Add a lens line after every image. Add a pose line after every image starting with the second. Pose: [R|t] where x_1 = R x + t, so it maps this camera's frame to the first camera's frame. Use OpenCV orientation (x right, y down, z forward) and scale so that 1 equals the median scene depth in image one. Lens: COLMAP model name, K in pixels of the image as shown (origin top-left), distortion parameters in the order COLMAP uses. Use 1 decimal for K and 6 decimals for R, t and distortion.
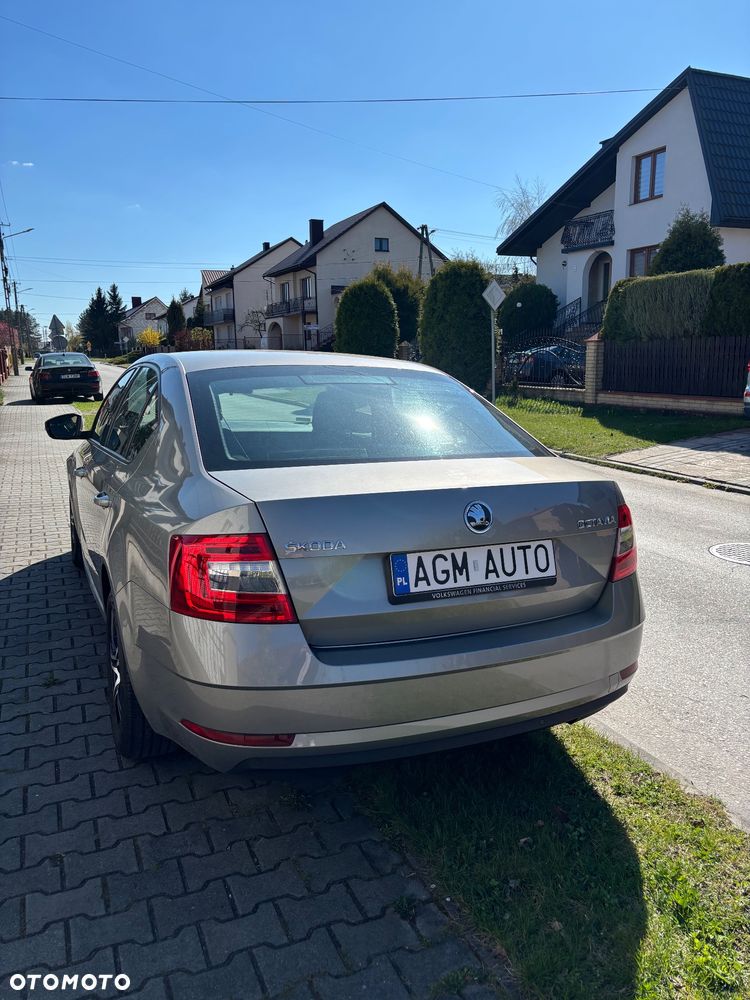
lens RADIAL K [[754.0, 0, 369.8], [0, 754.0, 495.2], [0, 0, 1]] dist [0.046680, -0.049359]
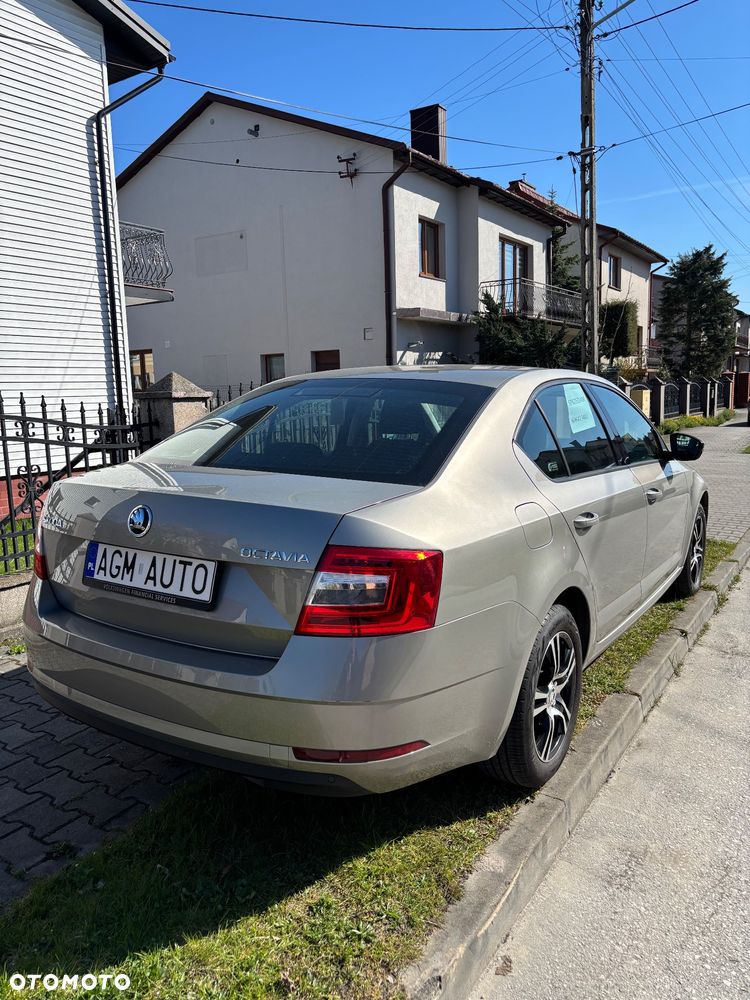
lens RADIAL K [[754.0, 0, 377.8], [0, 754.0, 499.6], [0, 0, 1]] dist [0.046680, -0.049359]
pose [[0.555360, 0.110635, -0.824218, 1.101773], [-0.131025, 0.990373, 0.044652, -0.082947], [0.821223, 0.083195, 0.564509, 0.650297]]
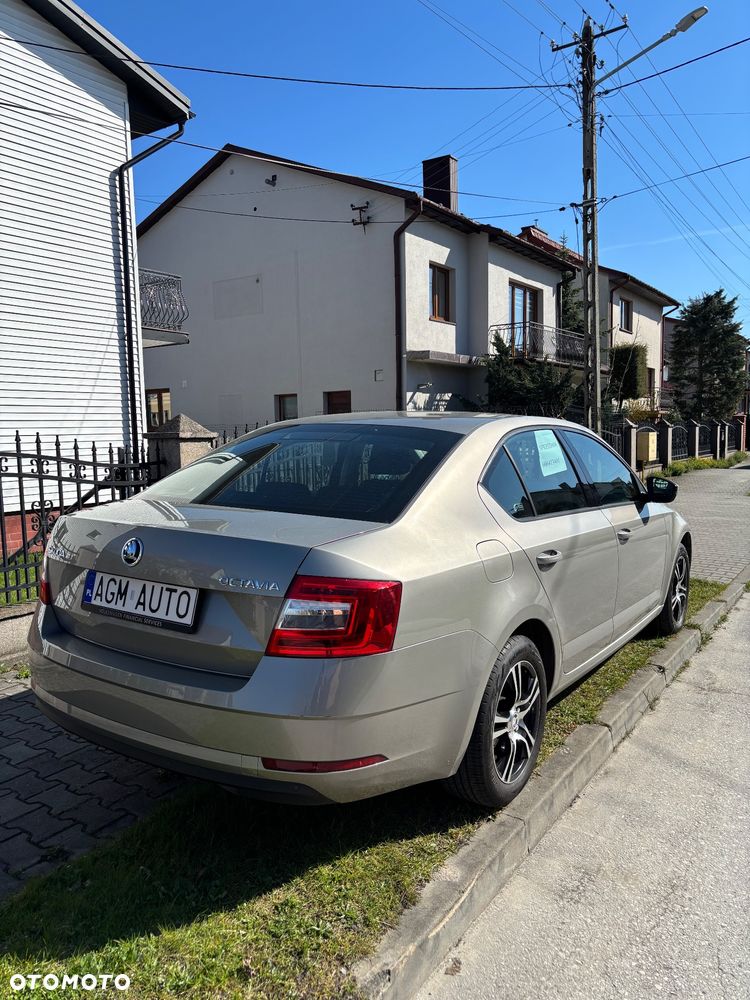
lens RADIAL K [[754.0, 0, 373.4], [0, 754.0, 507.1], [0, 0, 1]] dist [0.046680, -0.049359]
pose [[0.532639, 0.082983, -0.842264, 1.224572], [-0.141700, 0.989878, 0.007917, -0.093327], [0.834396, 0.115133, 0.539006, 0.646664]]
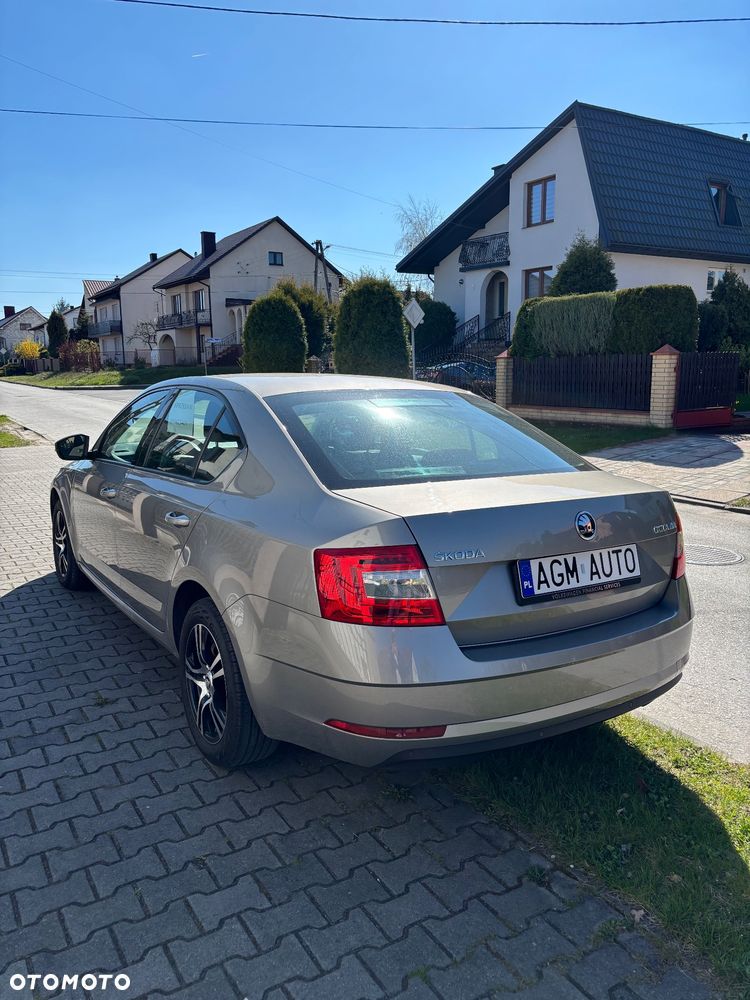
lens RADIAL K [[754.0, 0, 363.7], [0, 754.0, 498.5], [0, 0, 1]] dist [0.046680, -0.049359]
pose [[0.990609, -0.021370, 0.135047, -0.321110], [0.023071, 0.999673, -0.011046, -0.006425], [-0.134767, 0.014058, 0.990778, -0.076025]]
